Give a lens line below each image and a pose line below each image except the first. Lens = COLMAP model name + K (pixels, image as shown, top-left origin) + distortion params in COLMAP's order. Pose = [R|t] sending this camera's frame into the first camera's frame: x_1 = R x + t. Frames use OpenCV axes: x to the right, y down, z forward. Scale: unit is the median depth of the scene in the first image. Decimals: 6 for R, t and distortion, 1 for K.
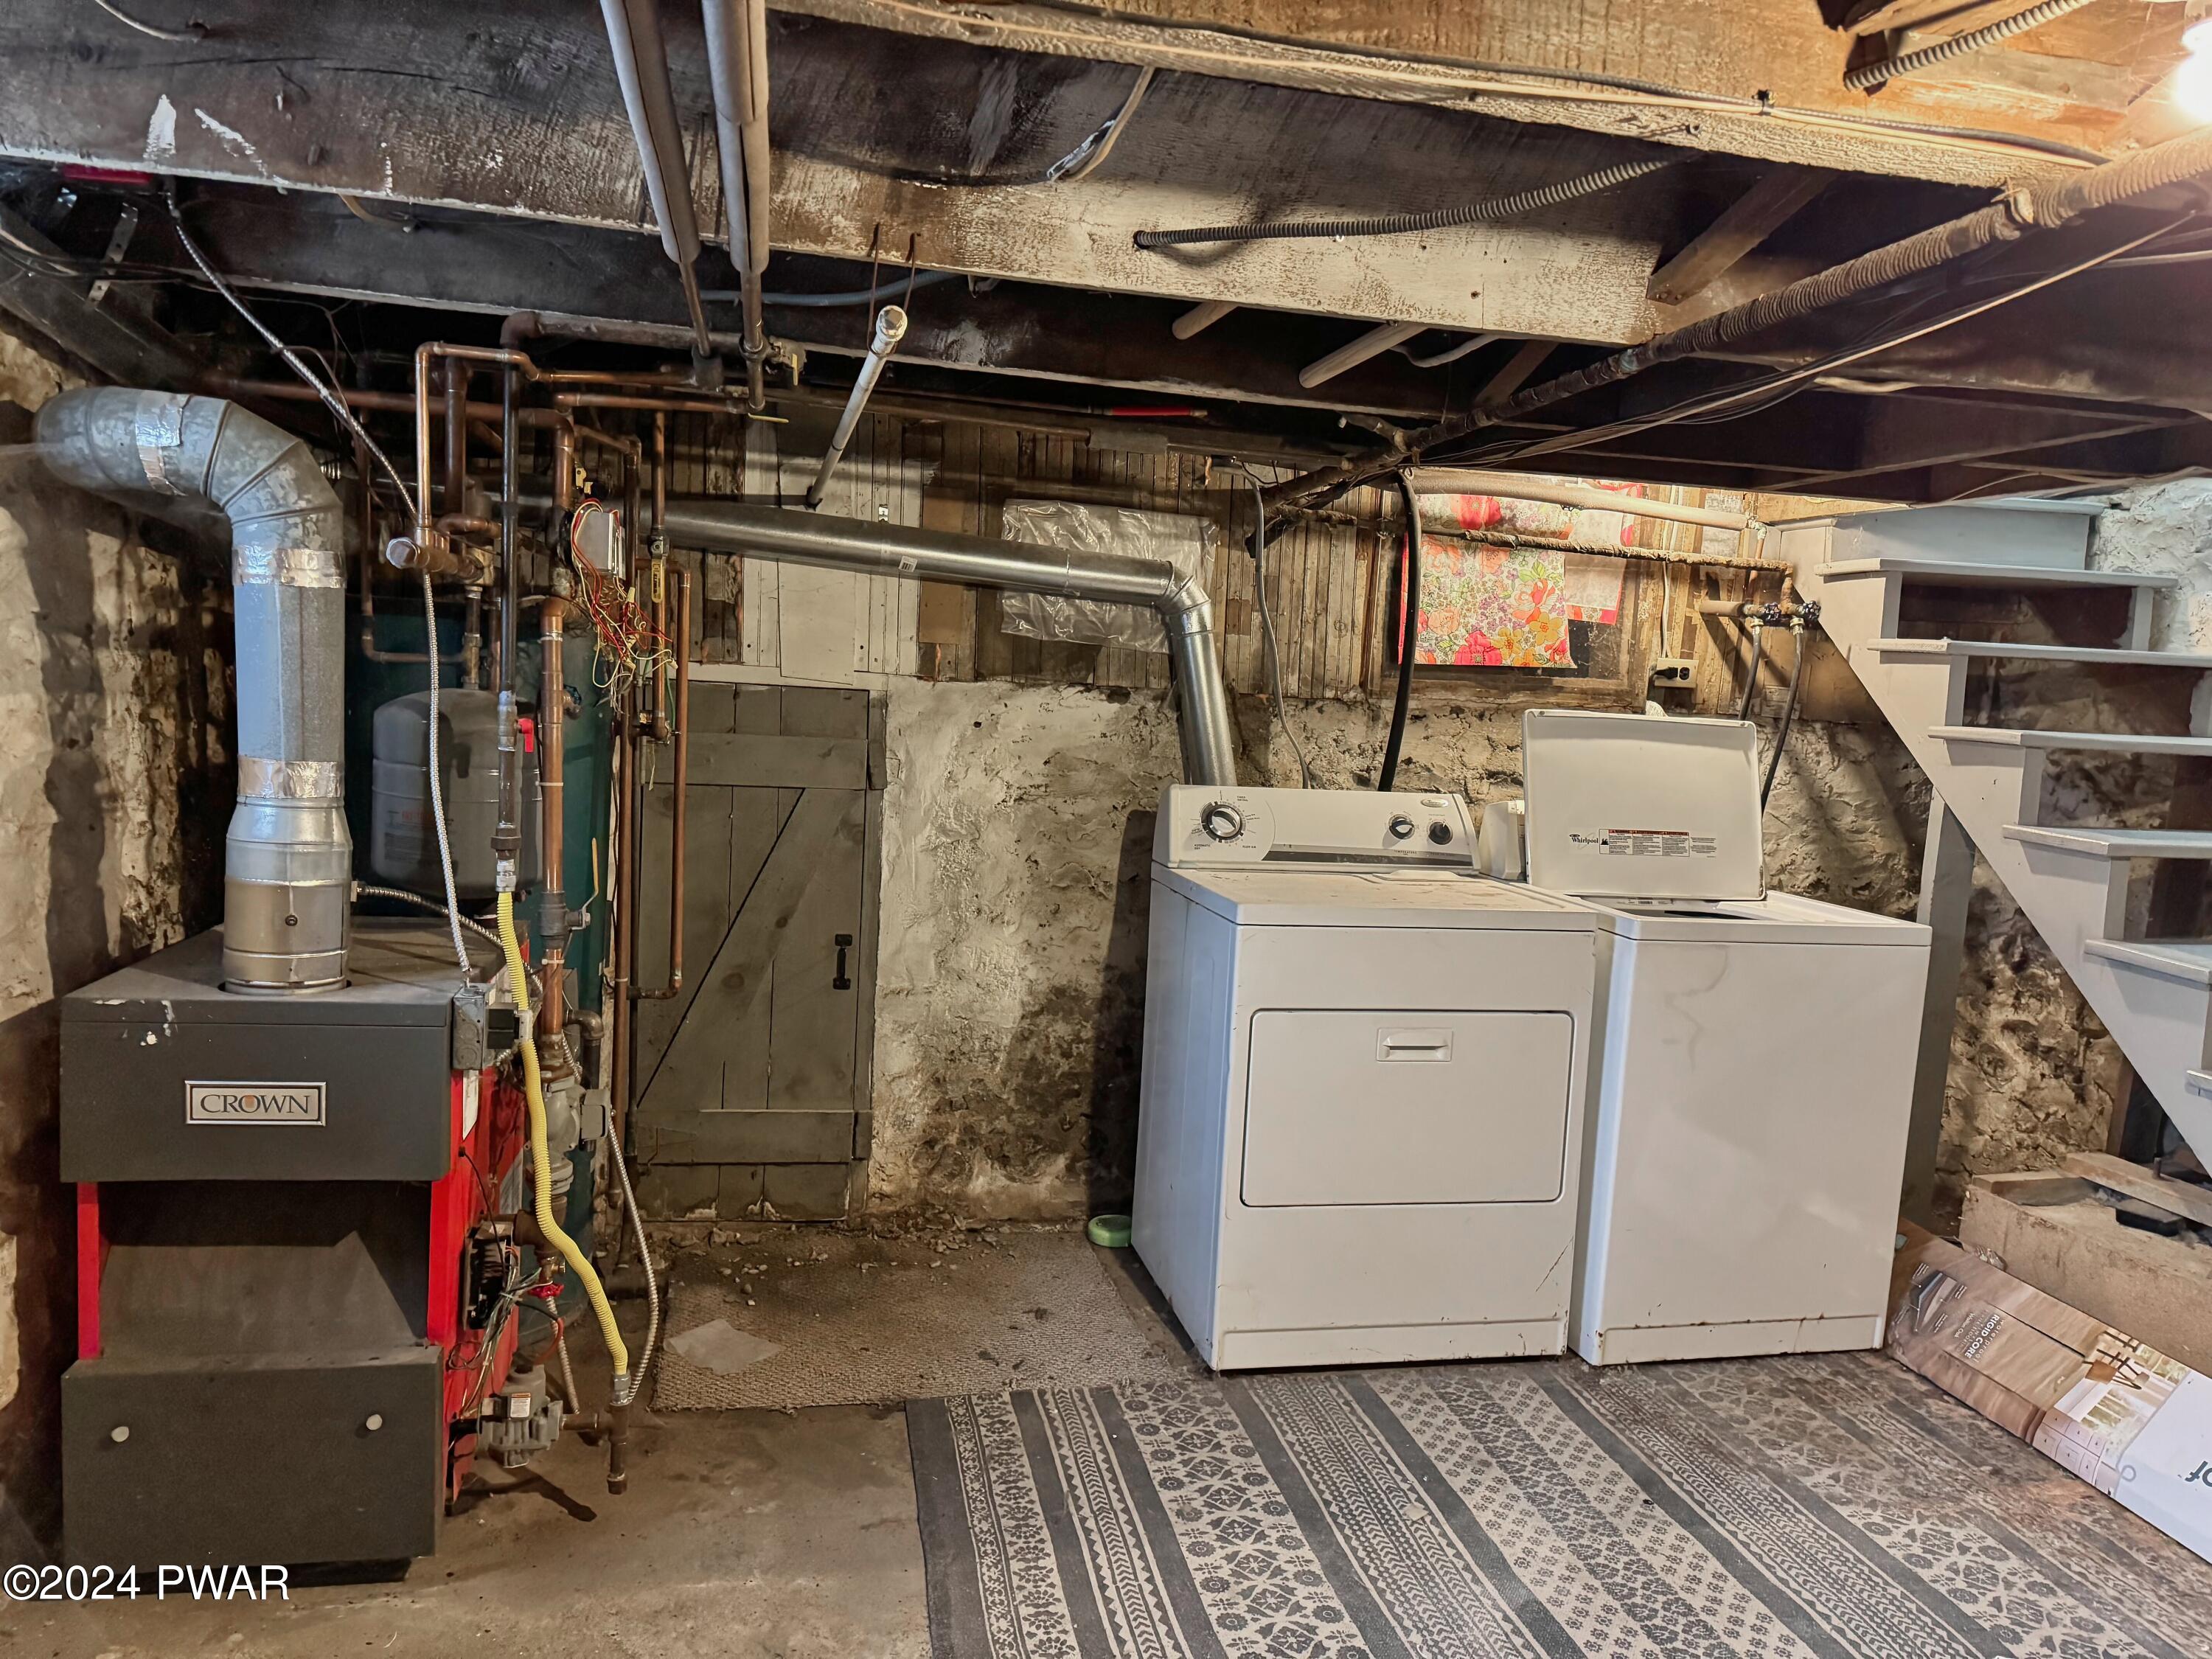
lens RADIAL K [[1529.0, 0, 1117.2], [0, 1529.0, 840.6], [0, 0, 1]] dist [0.050443, -0.059436]
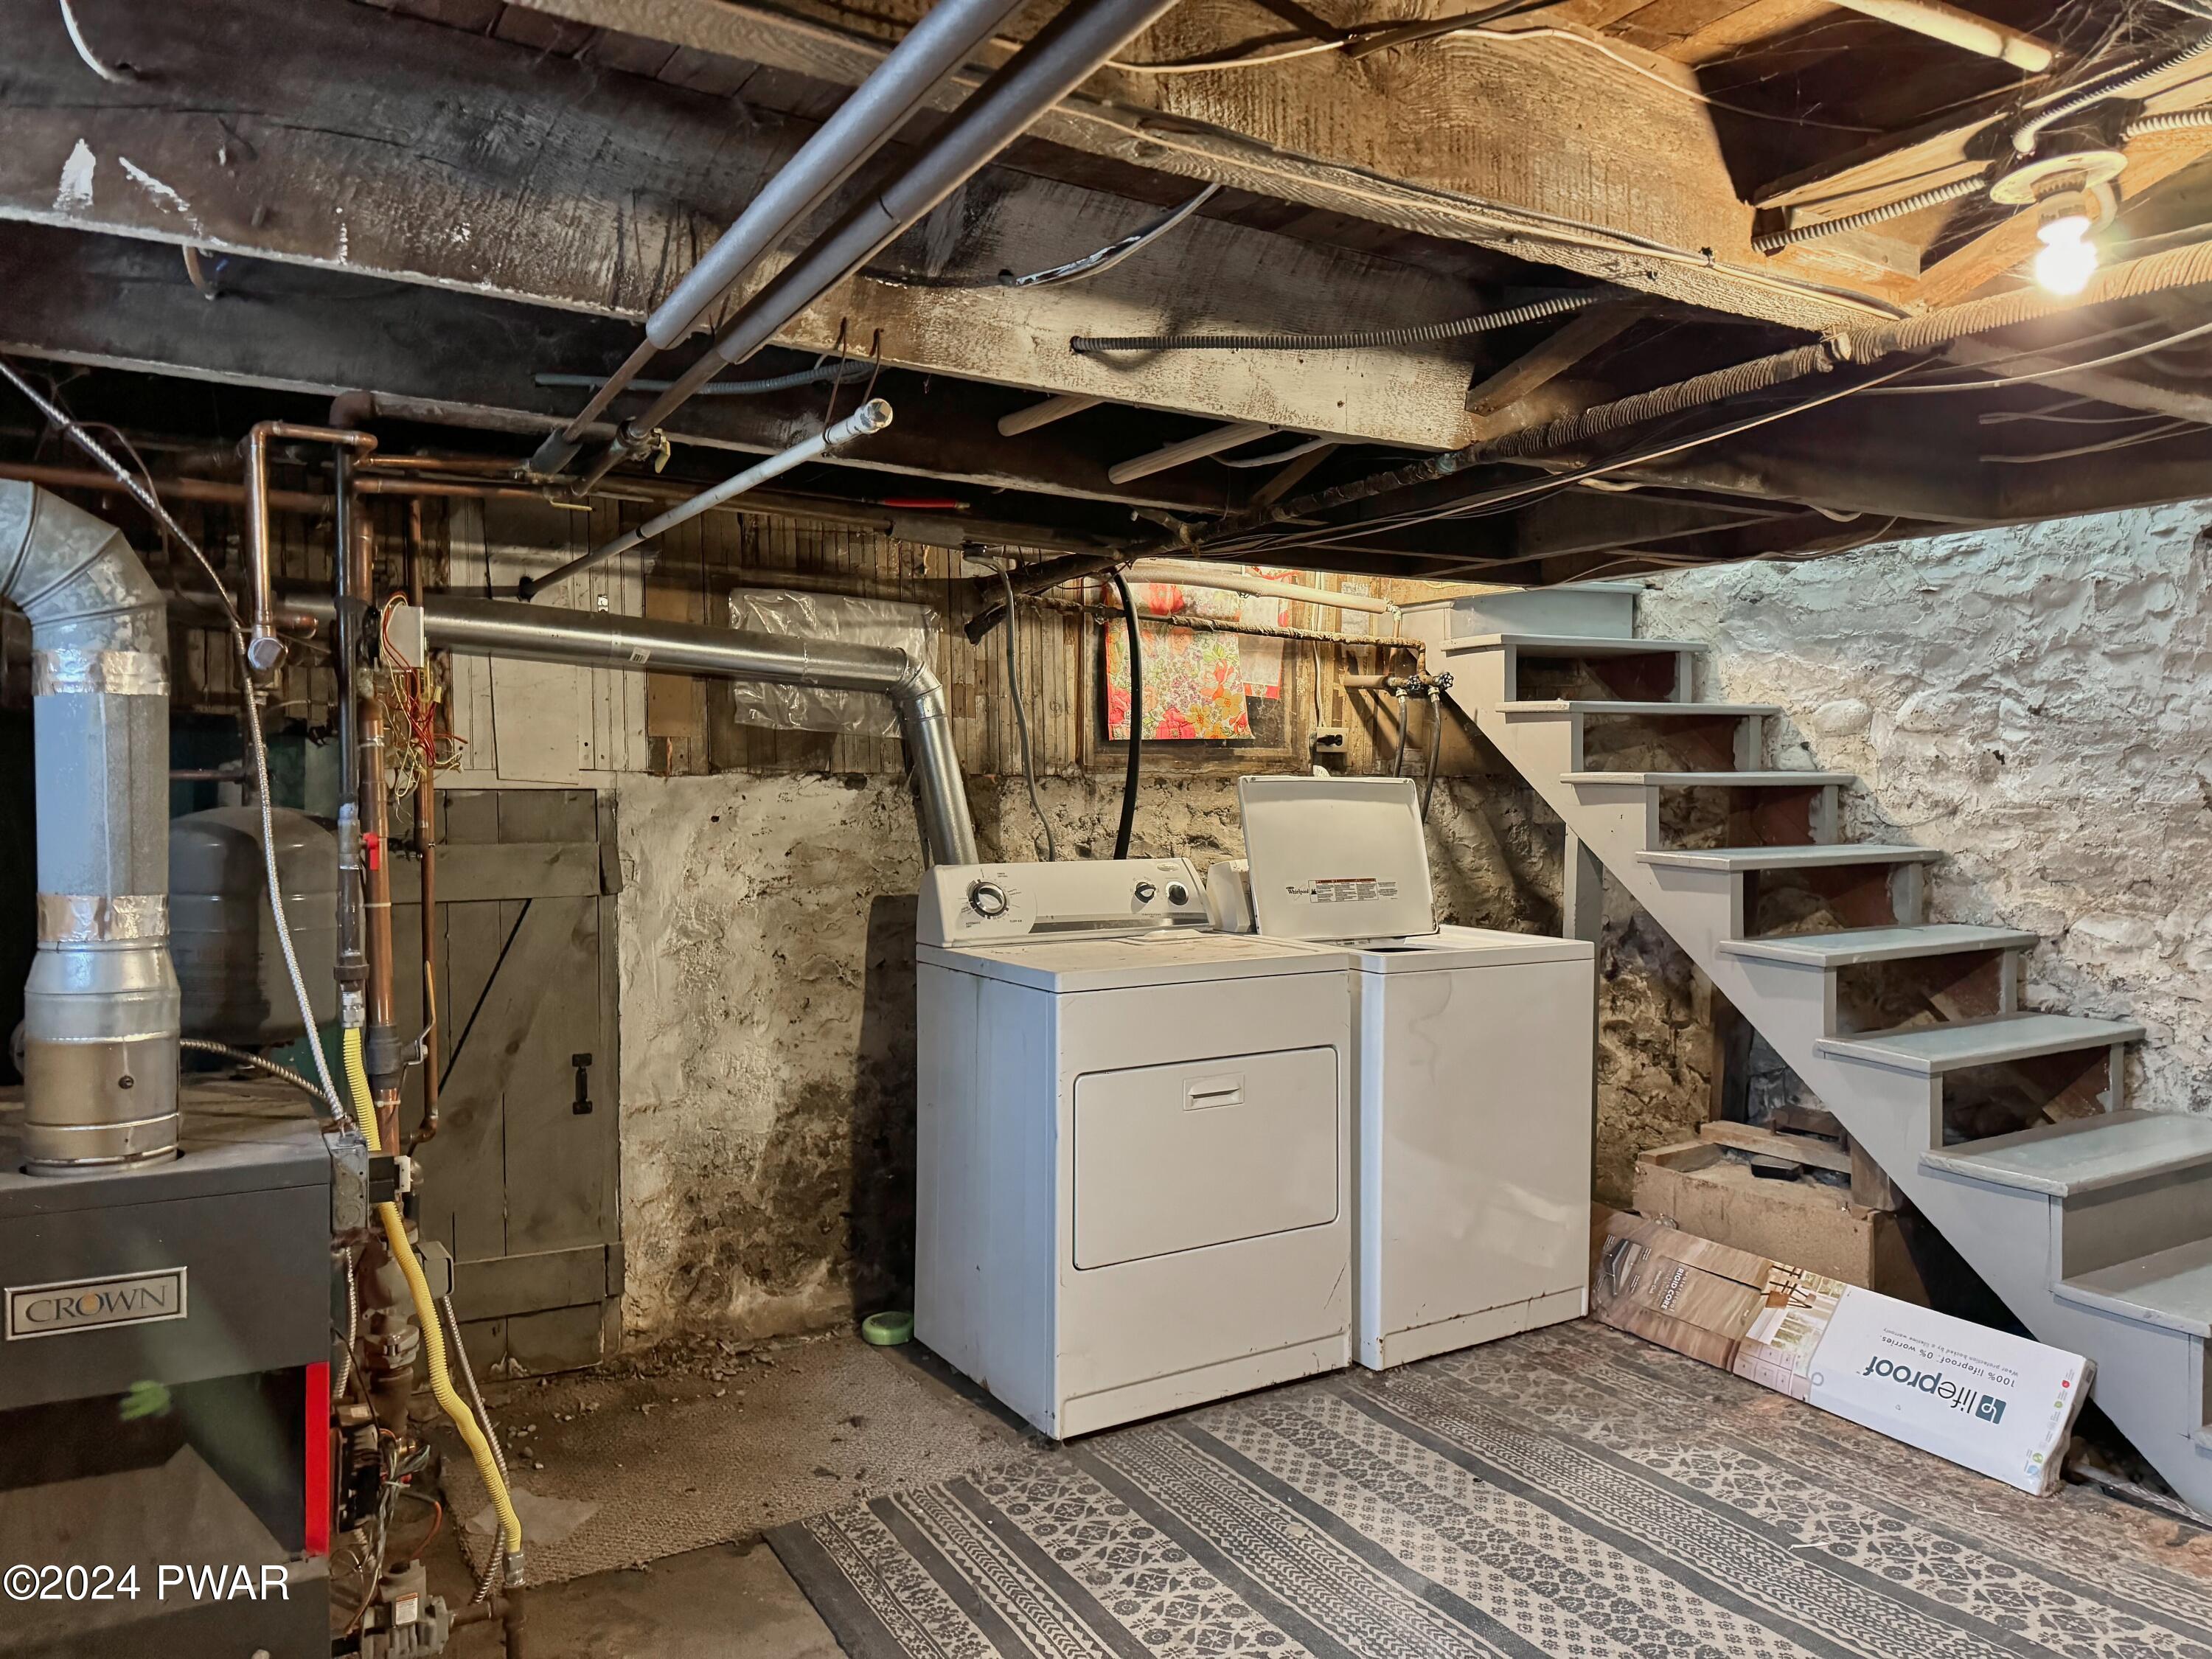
lens RADIAL K [[1529.0, 0, 1117.2], [0, 1529.0, 840.6], [0, 0, 1]] dist [0.050443, -0.059436]
pose [[0.945730, -0.063186, 0.318750, -0.204290], [0.081170, 0.995753, -0.043443, 0.000182], [-0.314651, 0.066959, 0.946843, 0.005559]]
